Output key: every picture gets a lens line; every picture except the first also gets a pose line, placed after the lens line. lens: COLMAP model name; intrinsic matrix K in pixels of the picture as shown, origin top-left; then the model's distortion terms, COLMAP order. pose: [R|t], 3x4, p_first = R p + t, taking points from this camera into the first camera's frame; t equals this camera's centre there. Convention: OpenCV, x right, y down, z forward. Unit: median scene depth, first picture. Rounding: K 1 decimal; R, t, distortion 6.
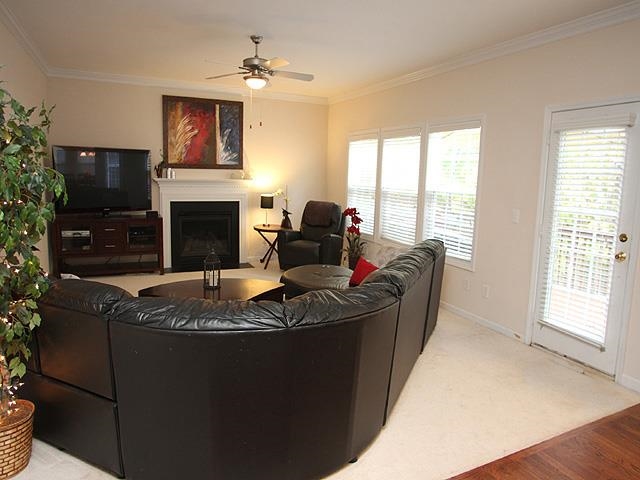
lens RADIAL K [[415.4, 0, 314.9], [0, 415.4, 235.2], [0, 0, 1]] dist [-0.046900, 0.002092]
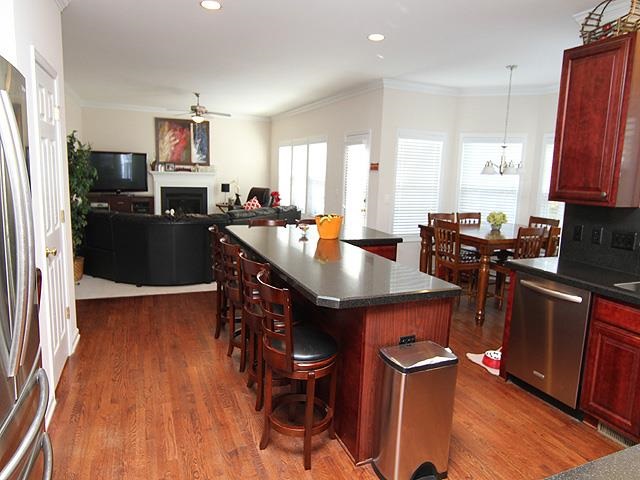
lens RADIAL K [[415.4, 0, 324.3], [0, 415.4, 238.6], [0, 0, 1]] dist [-0.046900, 0.002092]
pose [[0.999600, 0.013425, -0.024901, 0.301889], [-0.012971, 0.999749, 0.018290, 0.076201], [0.025140, -0.017960, 0.999523, -0.523184]]
